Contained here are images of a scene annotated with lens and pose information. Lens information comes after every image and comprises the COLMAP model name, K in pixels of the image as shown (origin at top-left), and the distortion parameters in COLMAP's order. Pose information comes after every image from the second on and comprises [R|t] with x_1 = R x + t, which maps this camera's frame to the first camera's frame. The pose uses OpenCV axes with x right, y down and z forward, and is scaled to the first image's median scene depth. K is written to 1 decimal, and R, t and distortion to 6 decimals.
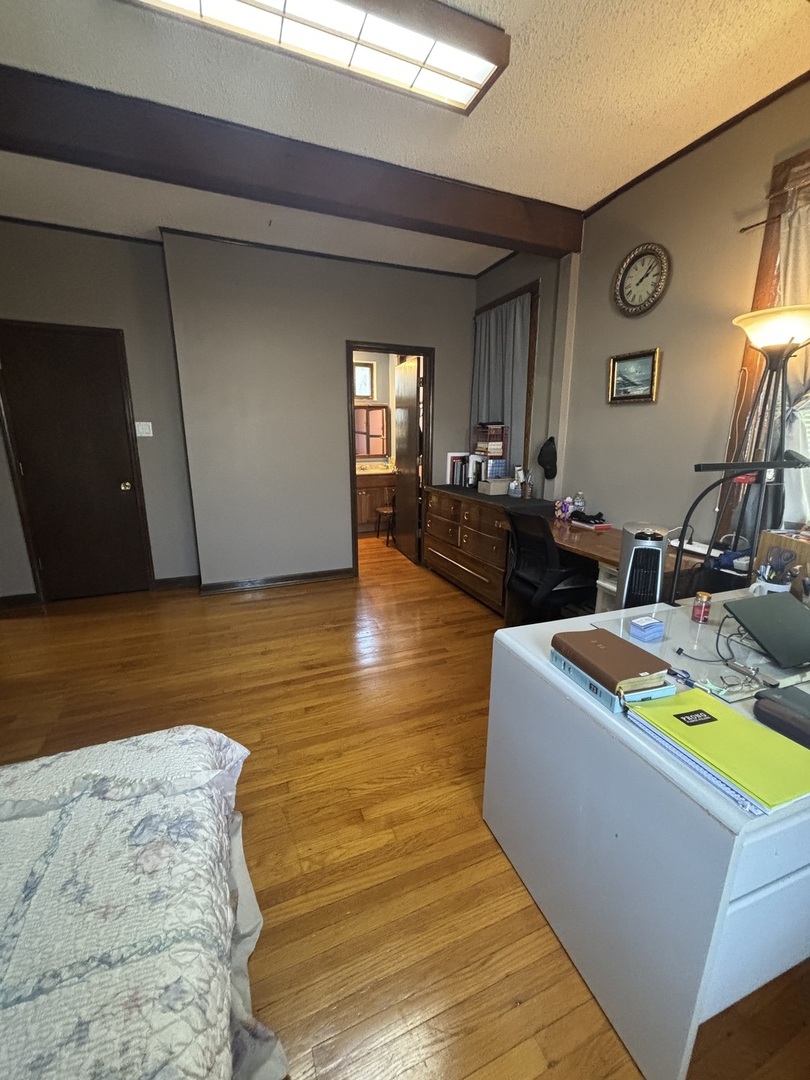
lens RADIAL K [[435.4, 0, 406.3], [0, 435.4, 535.1], [0, 0, 1]] dist [0.011711, -0.000532]
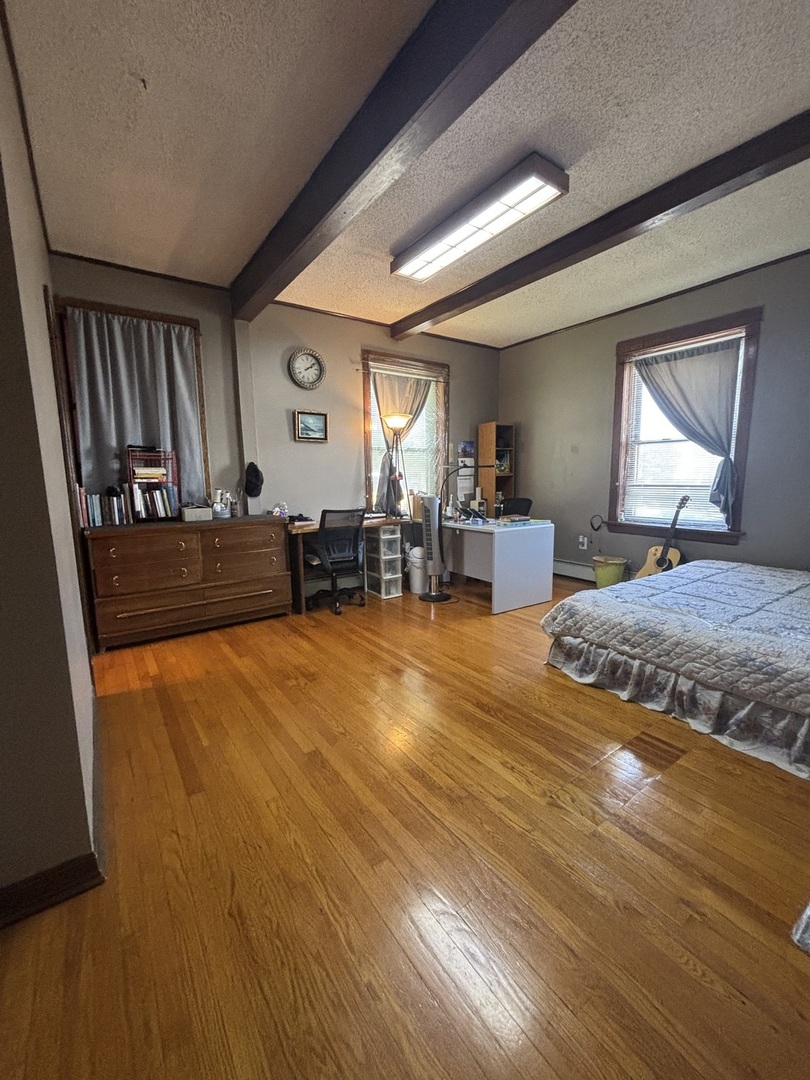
lens RADIAL K [[435.4, 0, 400.7], [0, 435.4, 540.1], [0, 0, 1]] dist [0.011711, -0.000532]
pose [[-0.216844, -0.147243, 0.965038, -0.940755], [0.234372, 0.951794, 0.197886, -0.159861], [-0.947654, 0.269088, -0.171881, 0.860452]]
